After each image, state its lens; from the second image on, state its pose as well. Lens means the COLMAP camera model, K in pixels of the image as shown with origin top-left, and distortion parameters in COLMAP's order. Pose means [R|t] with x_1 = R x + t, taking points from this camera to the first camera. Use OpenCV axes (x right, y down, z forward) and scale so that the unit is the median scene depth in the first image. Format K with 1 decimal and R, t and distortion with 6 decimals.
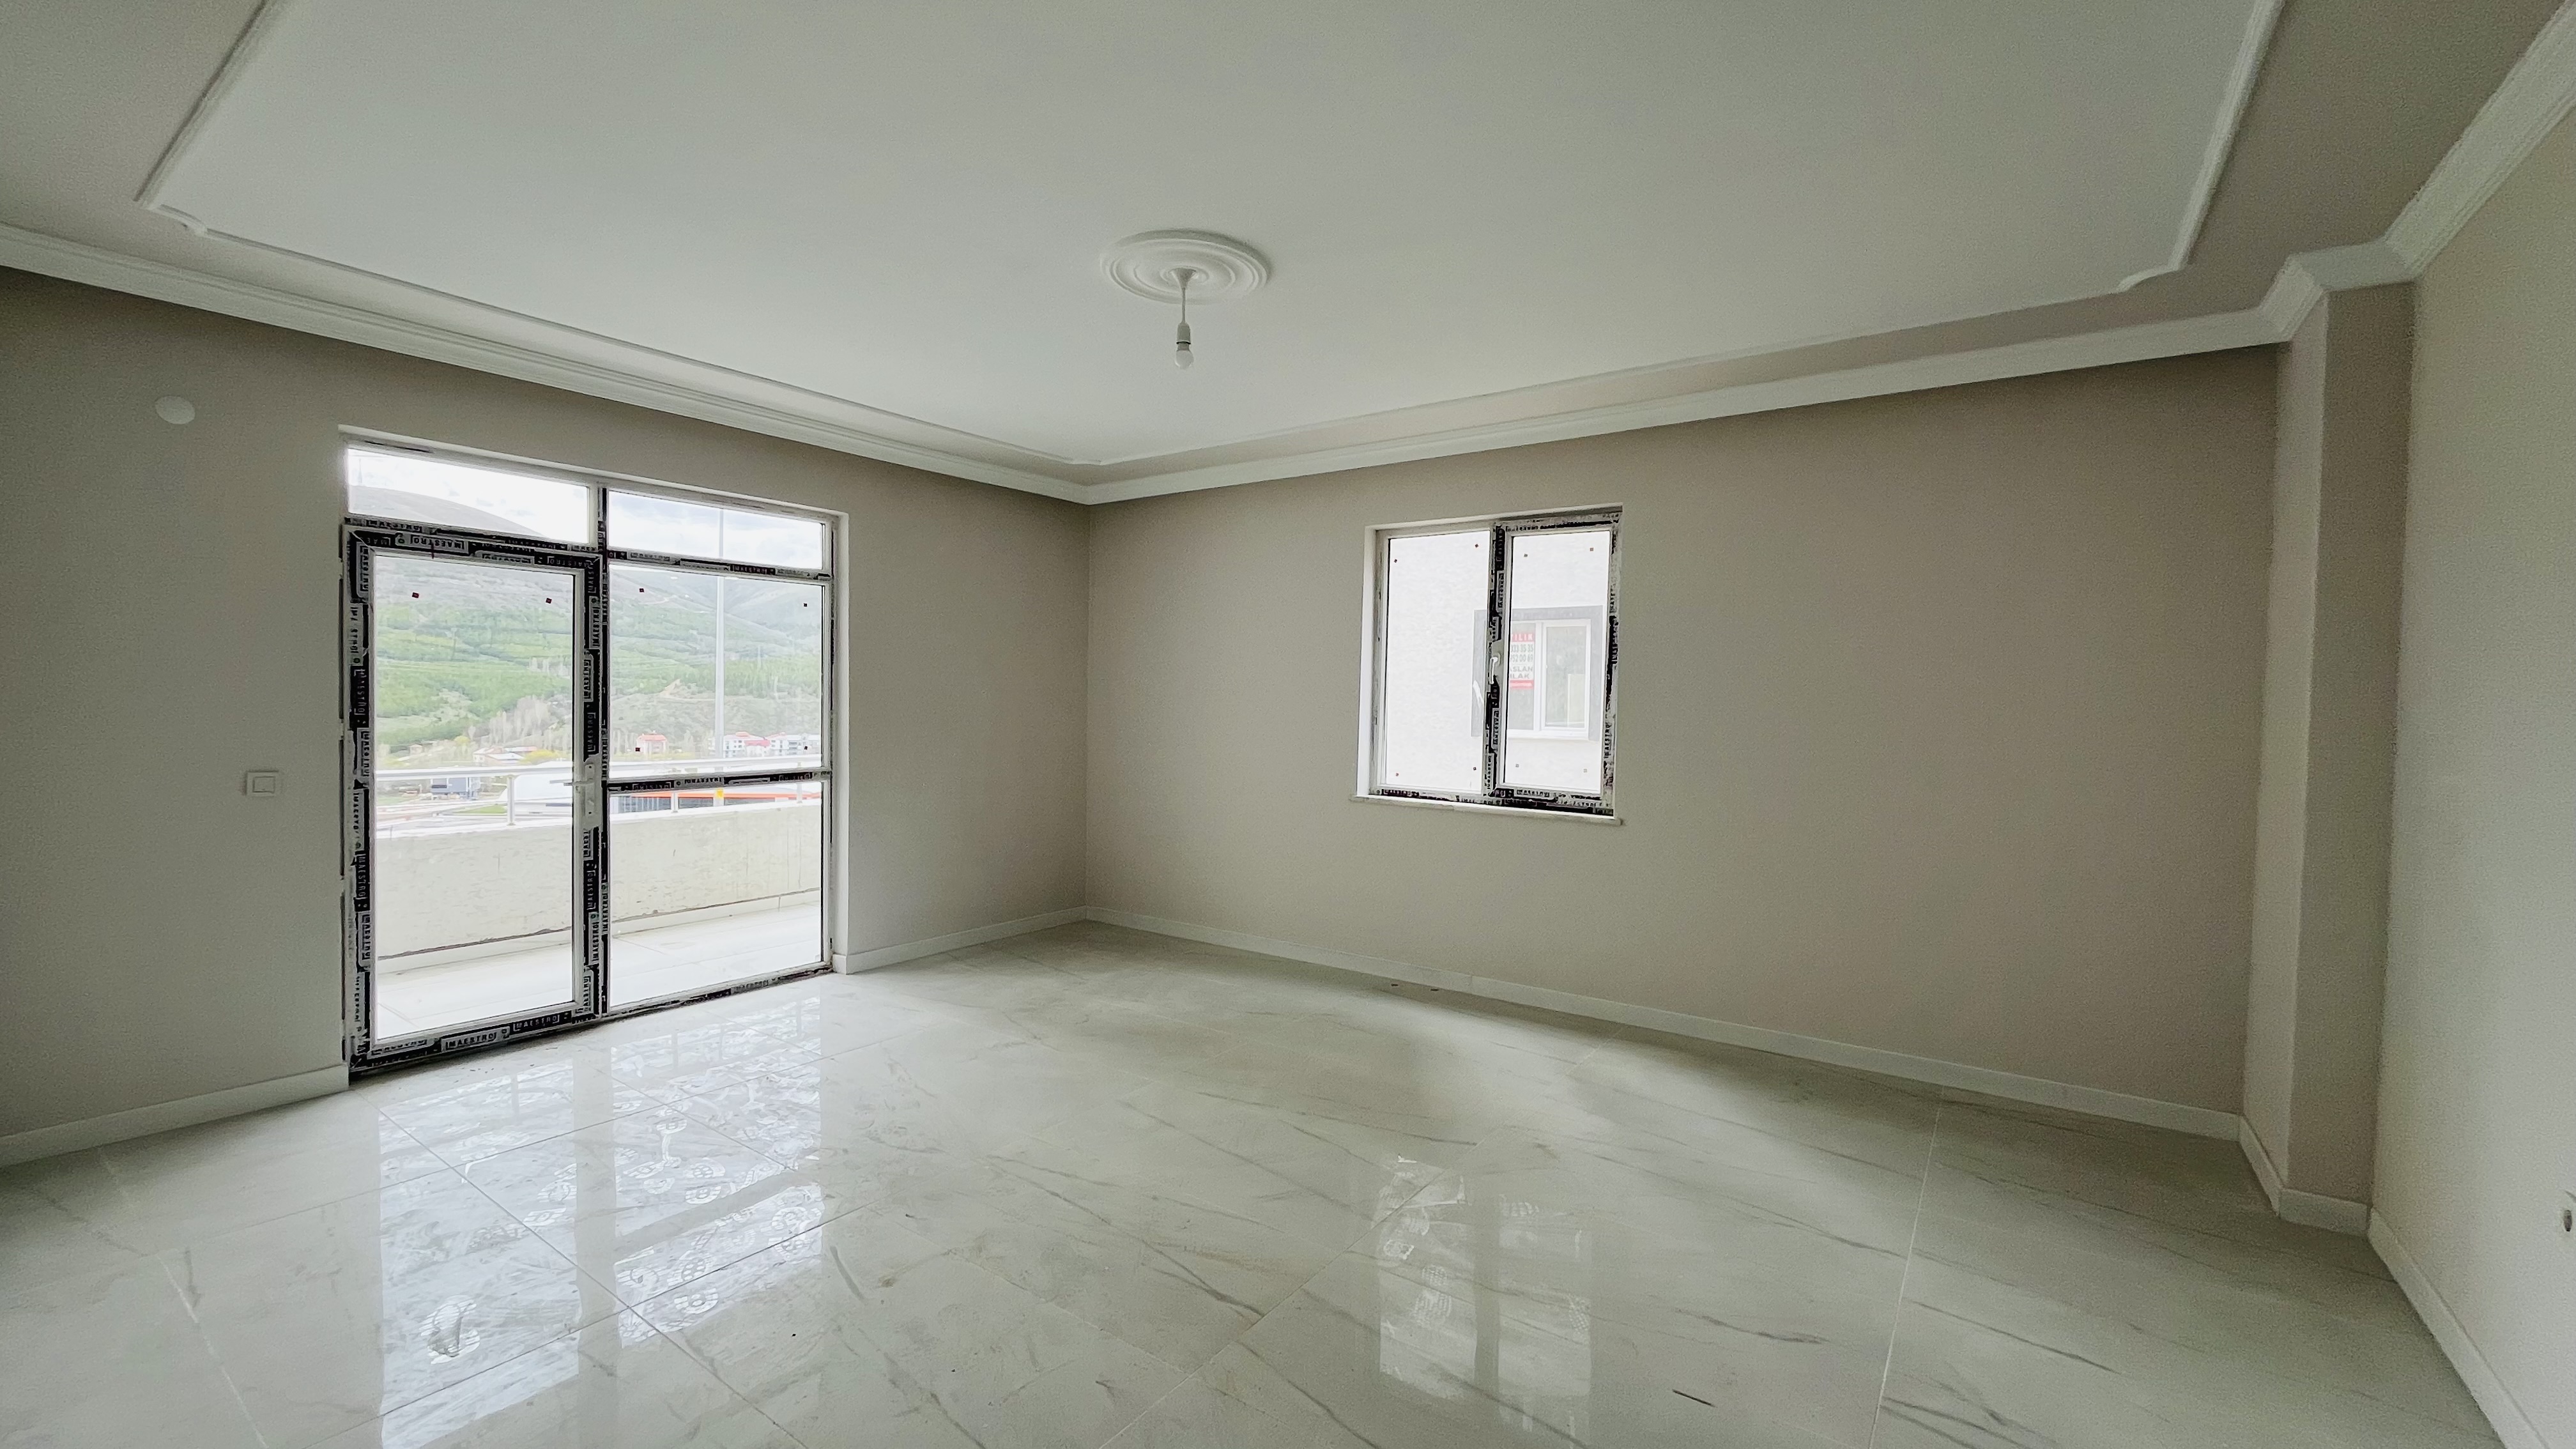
lens RADIAL K [[1037.7, 0, 1280.7], [0, 1037.7, 704.8], [0, 0, 1]] dist [0.003419, -0.001784]
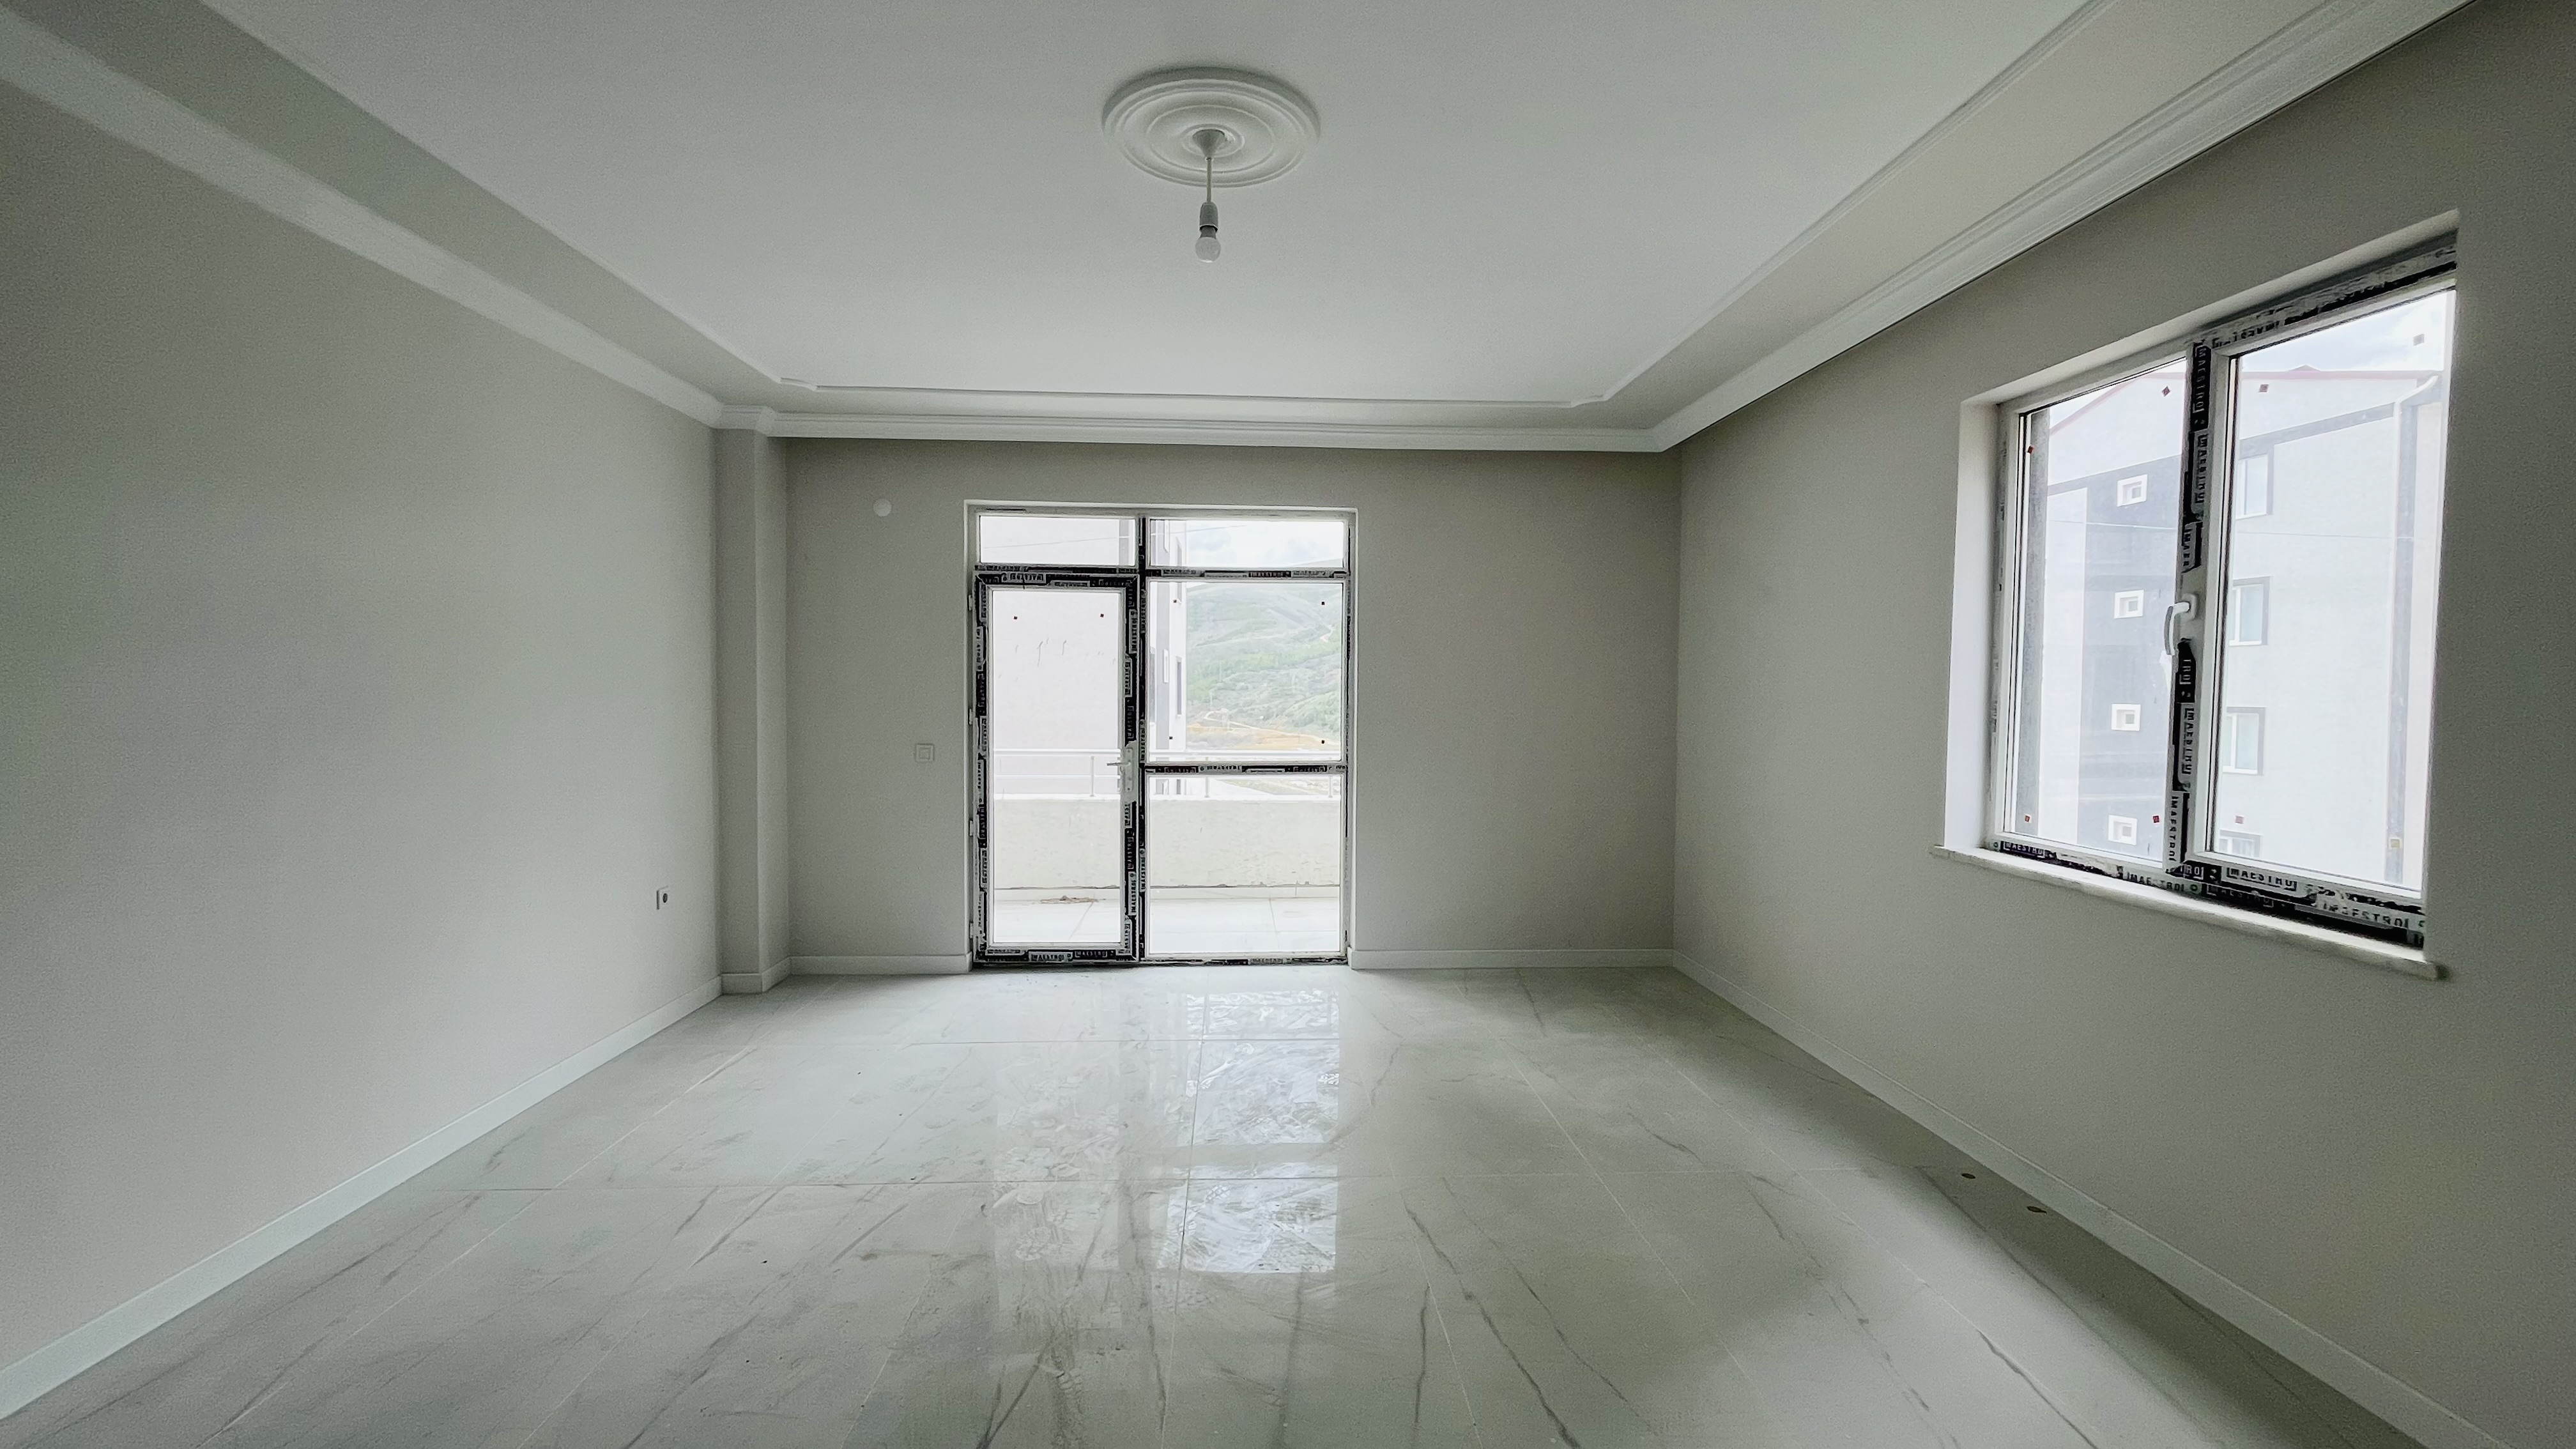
lens RADIAL K [[1037.7, 0, 1280.8], [0, 1037.7, 710.6], [0, 0, 1]] dist [0.003419, -0.001784]
pose [[0.618634, 0.005408, -0.785661, 0.355416], [-0.002145, 0.999984, 0.005194, 0.005636], [0.785676, -0.001528, 0.618636, 0.359998]]
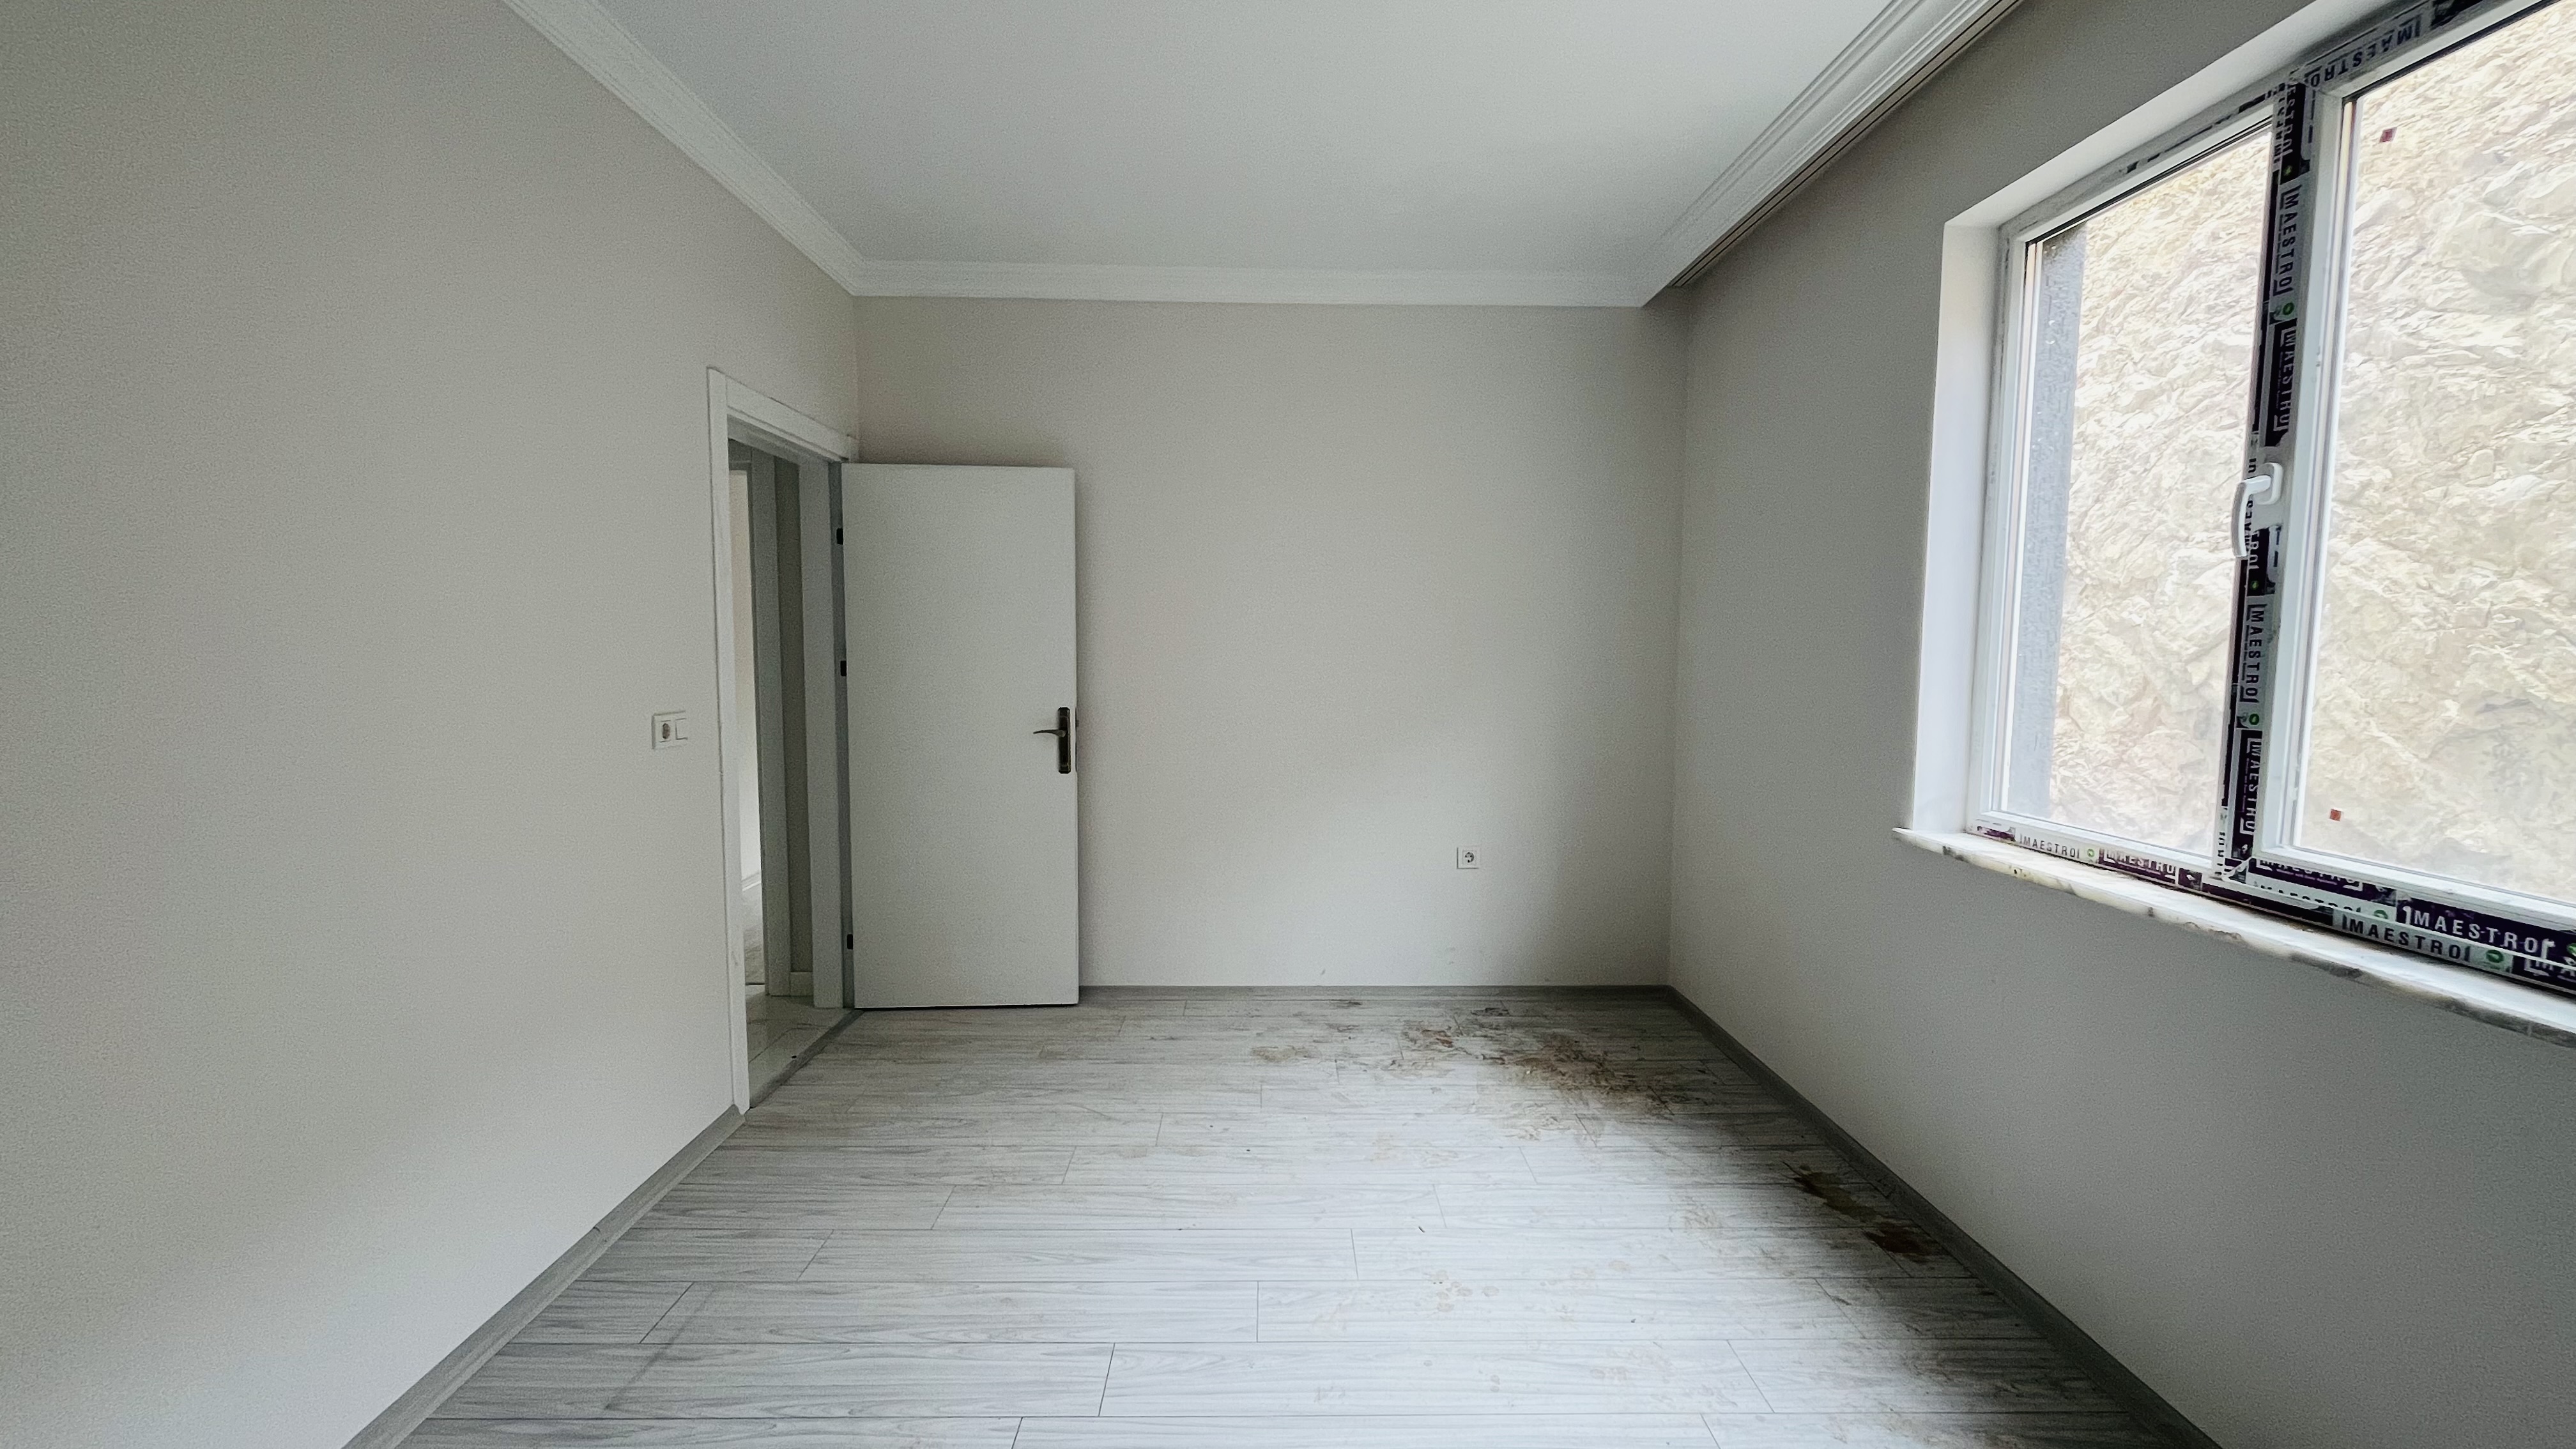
lens RADIAL K [[1037.7, 0, 1252.3], [0, 1037.7, 685.5], [0, 0, 1]] dist [0.003419, -0.001784]
pose [[0.571423, 0.013258, -0.820549, 0.310152], [-0.025971, 0.999661, -0.001934, 0.041786], [0.820245, 0.022415, 0.571573, 0.617947]]
